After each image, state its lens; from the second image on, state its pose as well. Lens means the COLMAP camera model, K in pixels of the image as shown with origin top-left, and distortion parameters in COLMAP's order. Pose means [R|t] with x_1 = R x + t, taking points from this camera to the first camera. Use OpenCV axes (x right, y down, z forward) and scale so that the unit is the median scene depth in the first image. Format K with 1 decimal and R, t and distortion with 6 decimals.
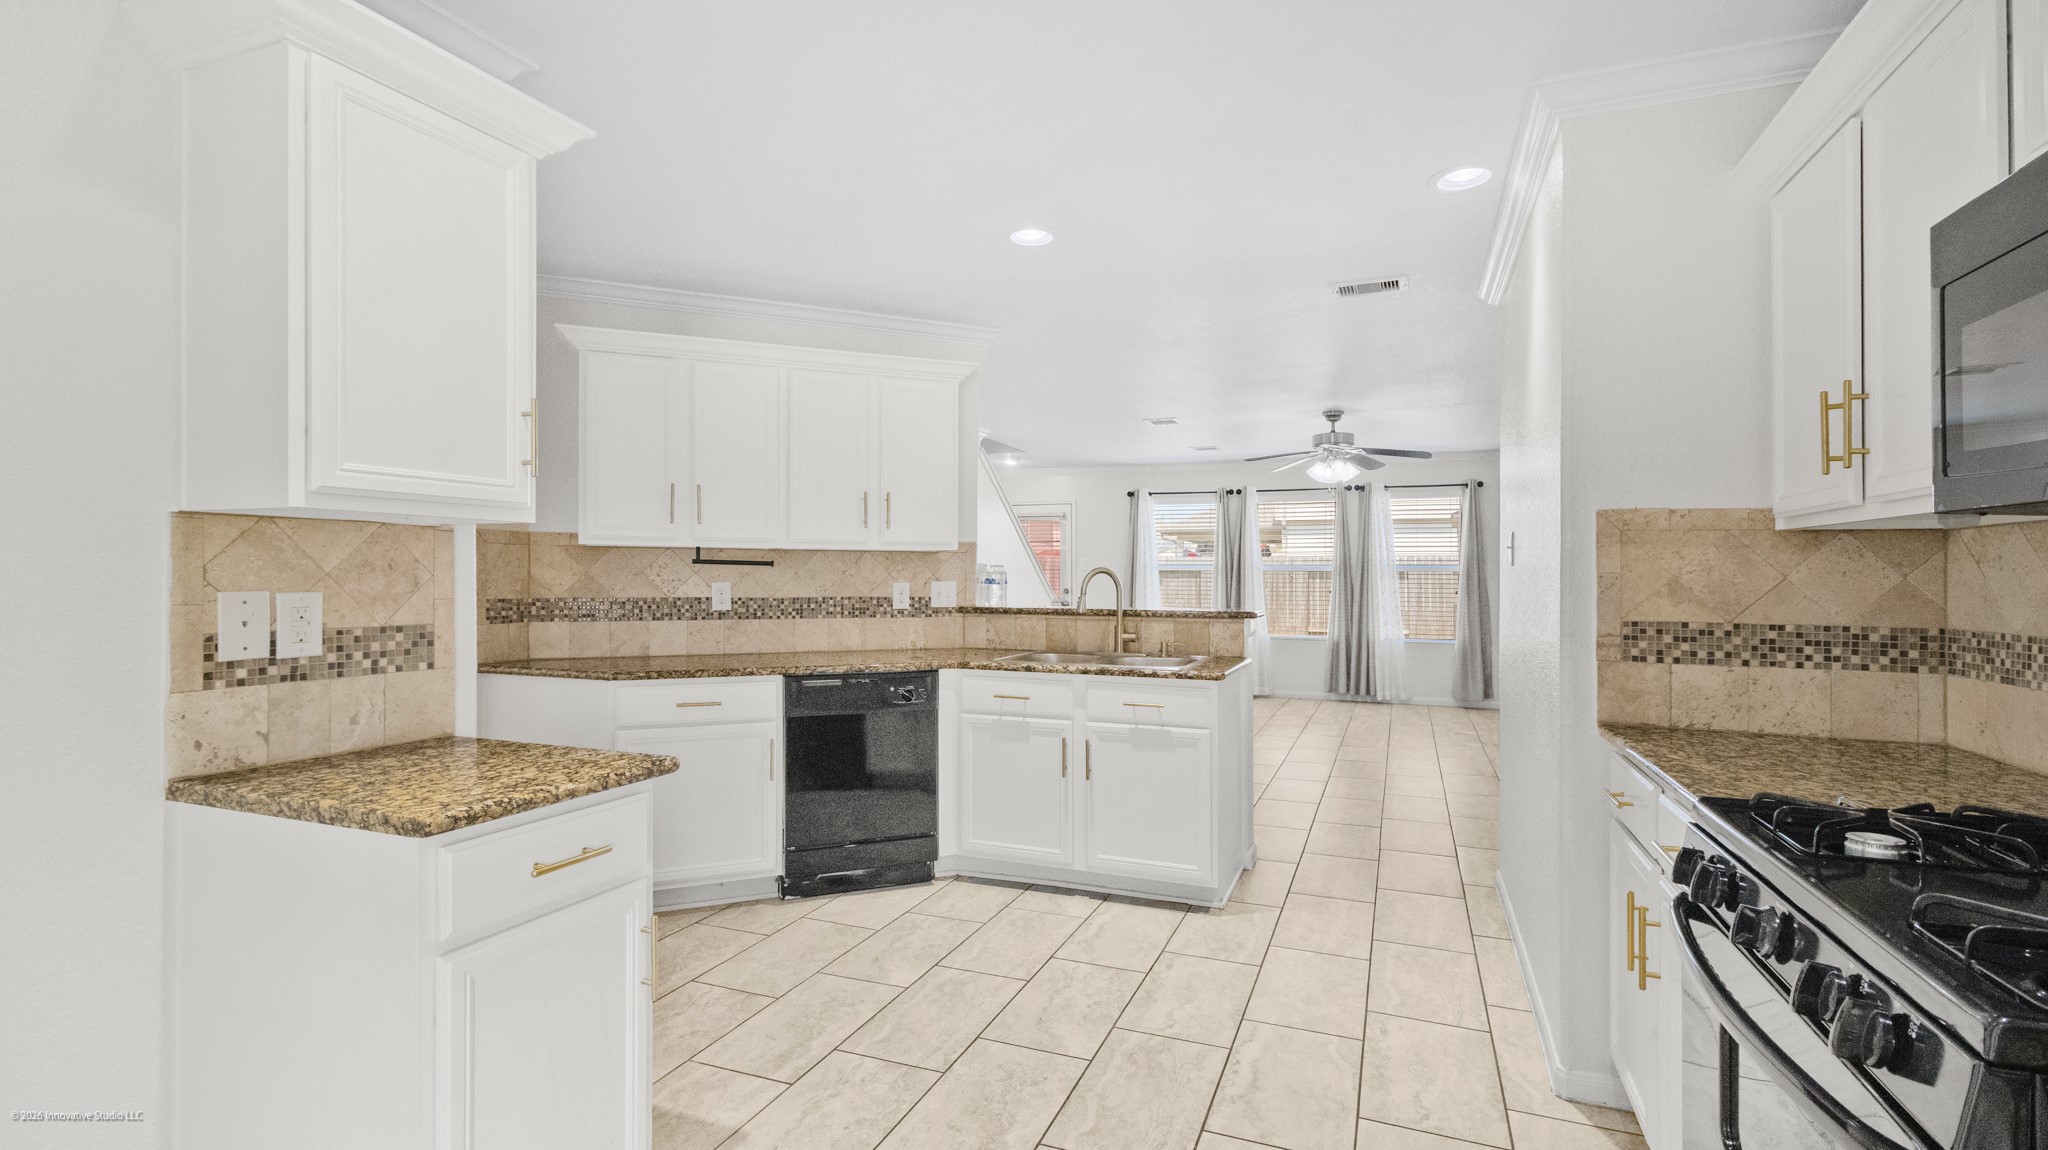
lens RADIAL K [[937.0, 0, 1034.0], [0, 937.0, 567.3], [0, 0, 1]] dist [0.001574, 0.000298]
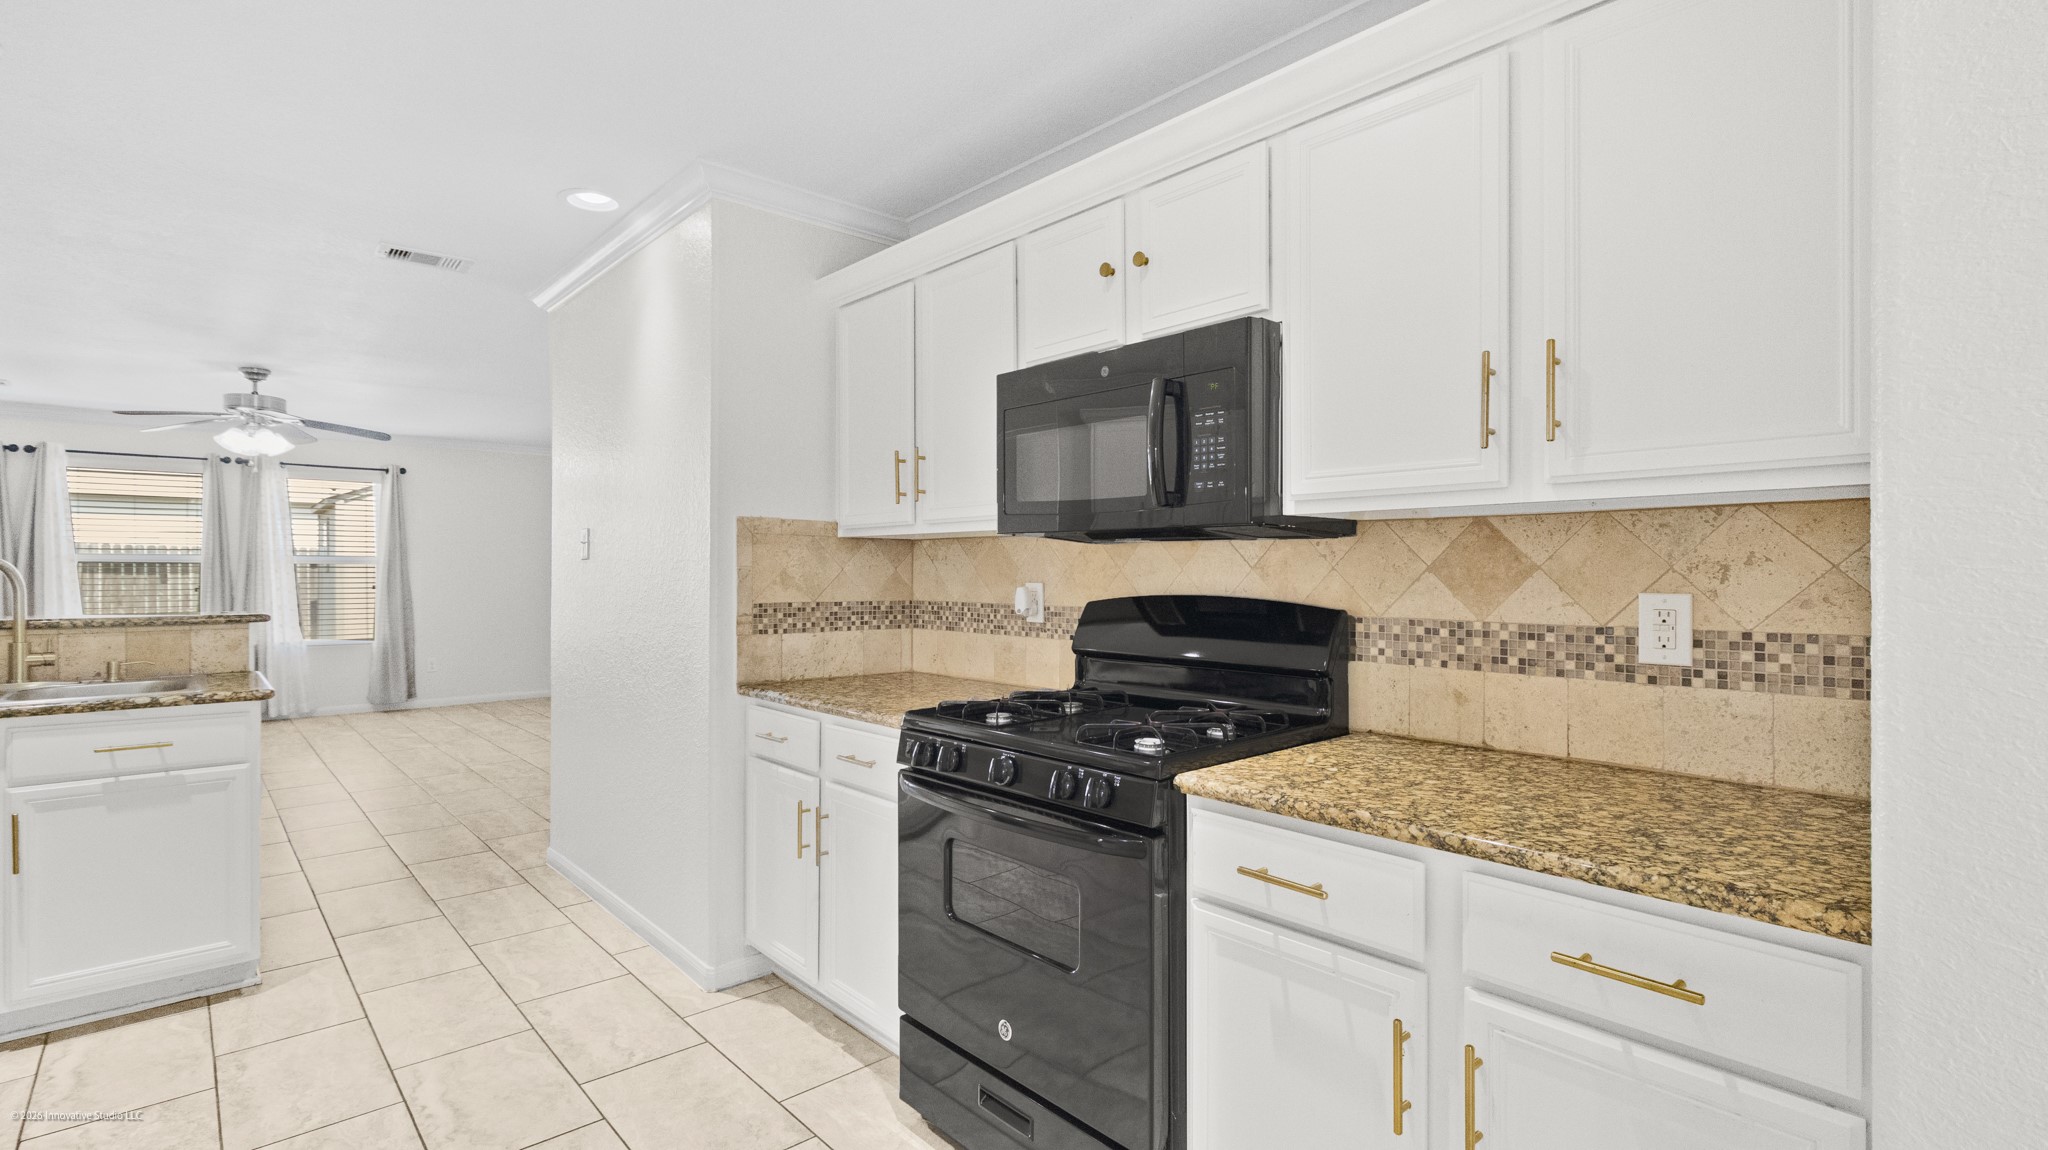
lens RADIAL K [[941.6, 0, 1029.1], [0, 941.6, 564.0], [0, 0, 1]] dist [0.002107, -0.000056]
pose [[0.441617, 0.001738, 0.897202, -0.363785], [-0.006069, 0.999981, 0.001050, -0.000852], [-0.897183, -0.005909, 0.441619, 0.081998]]
